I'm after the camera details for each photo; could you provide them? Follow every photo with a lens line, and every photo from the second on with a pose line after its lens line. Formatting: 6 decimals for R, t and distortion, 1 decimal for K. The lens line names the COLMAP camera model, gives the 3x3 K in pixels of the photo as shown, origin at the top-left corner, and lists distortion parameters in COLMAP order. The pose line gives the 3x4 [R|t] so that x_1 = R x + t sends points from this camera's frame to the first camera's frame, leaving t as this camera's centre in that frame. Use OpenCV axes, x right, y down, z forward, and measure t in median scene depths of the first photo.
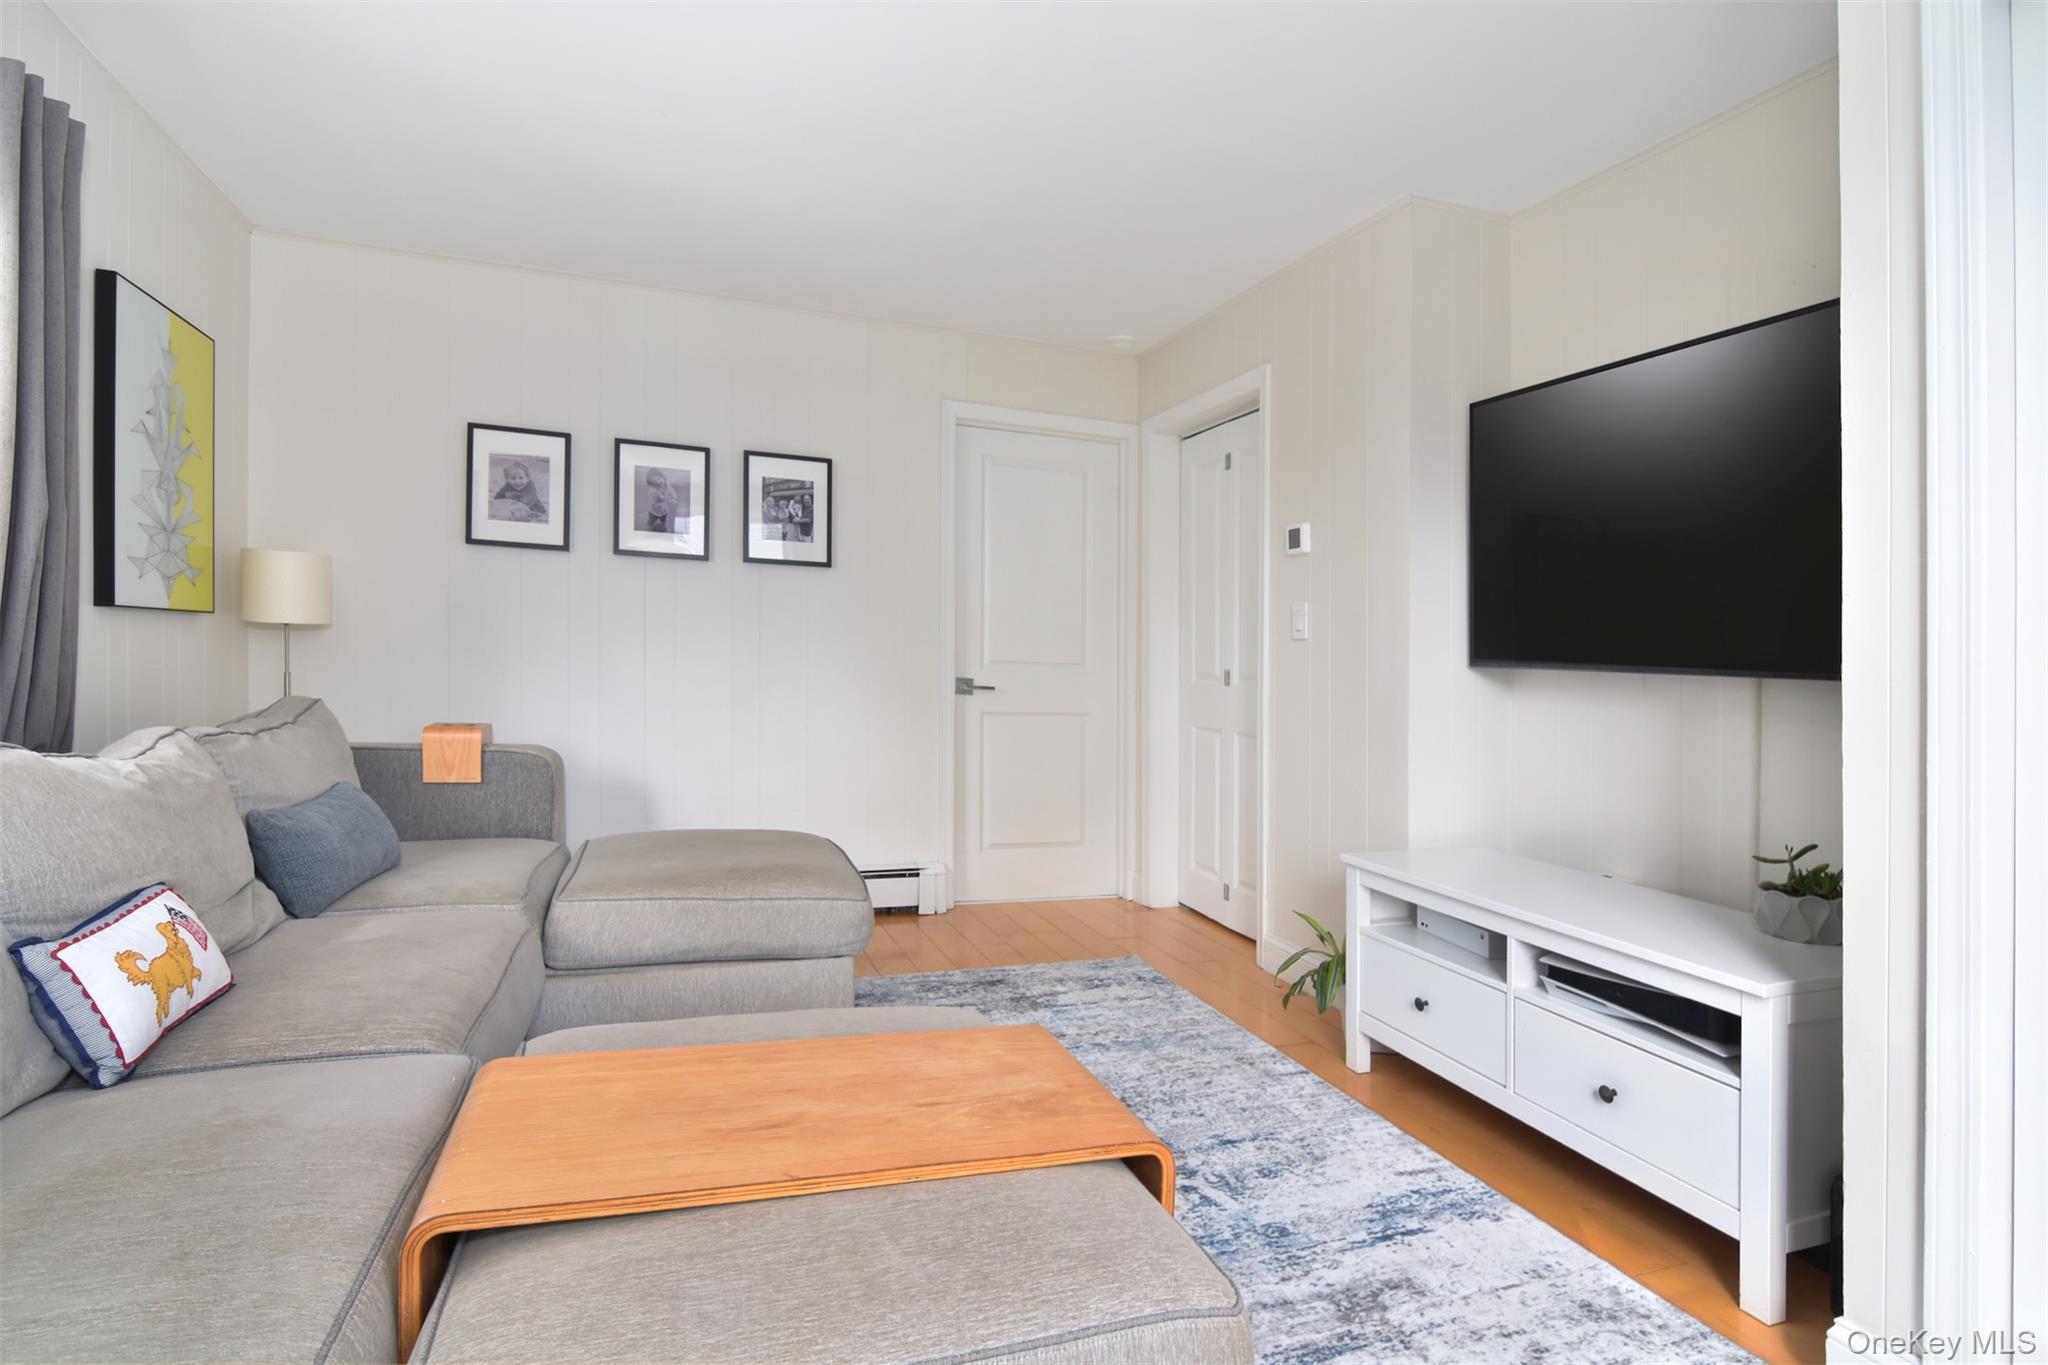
lens RADIAL K [[1016.6, 0, 1022.0], [0, 1016.6, 676.5], [0, 0, 1]] dist [-0.014236, -0.003222]
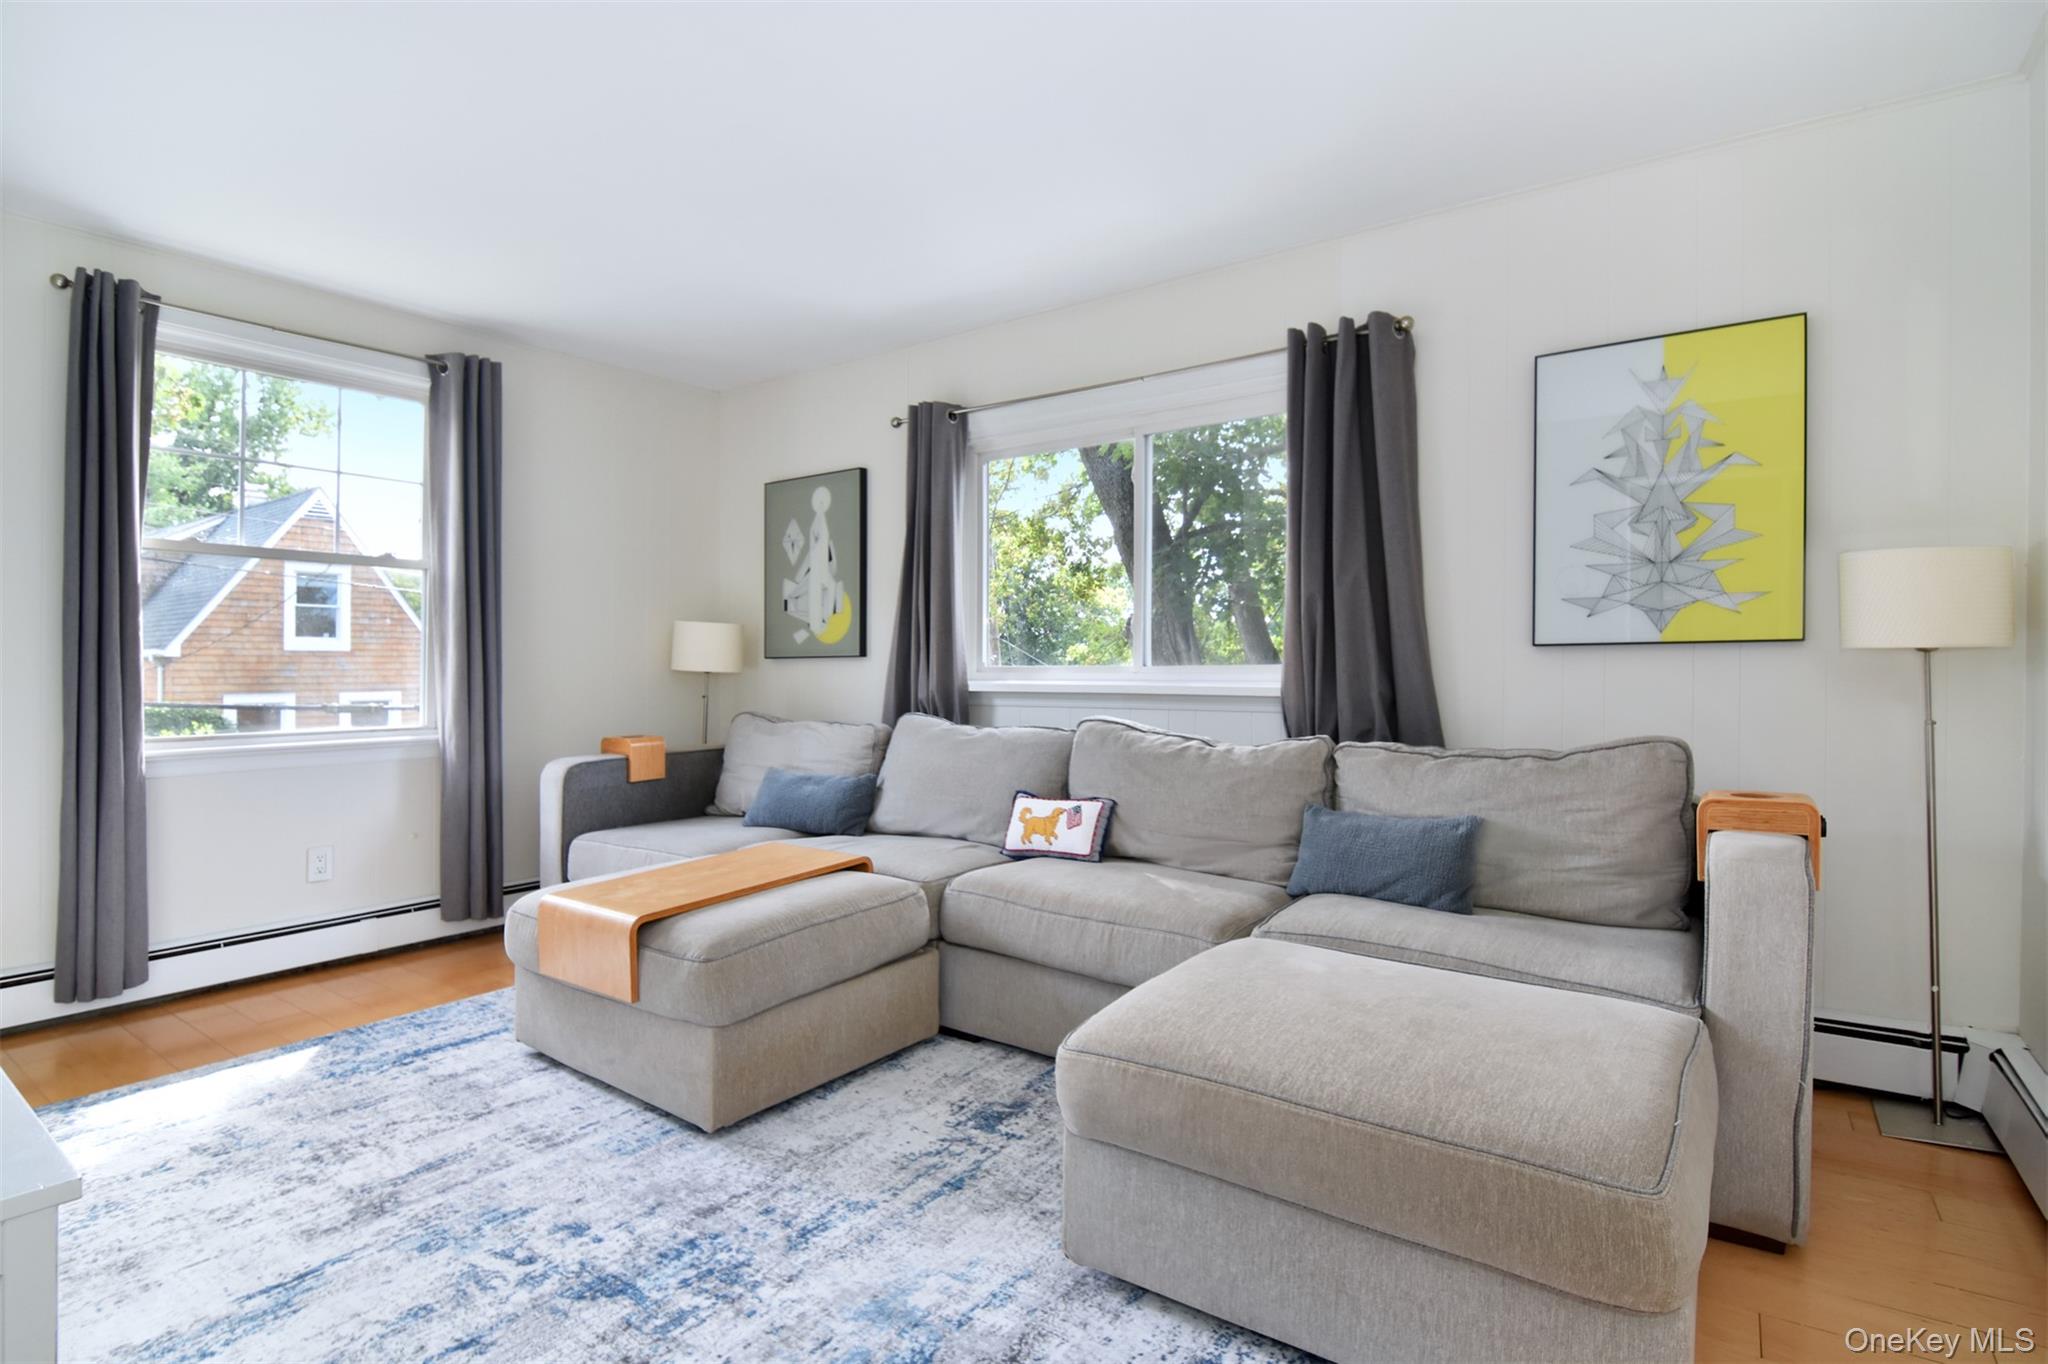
lens RADIAL K [[1016.6, 0, 1022.0], [0, 1016.6, 686.4], [0, 0, 1]] dist [-0.014236, -0.003222]
pose [[-0.819380, -0.027610, -0.572585, 0.344180], [-0.023629, 0.999617, -0.014387, -0.003588], [0.572763, 0.001741, -0.819719, 2.062969]]
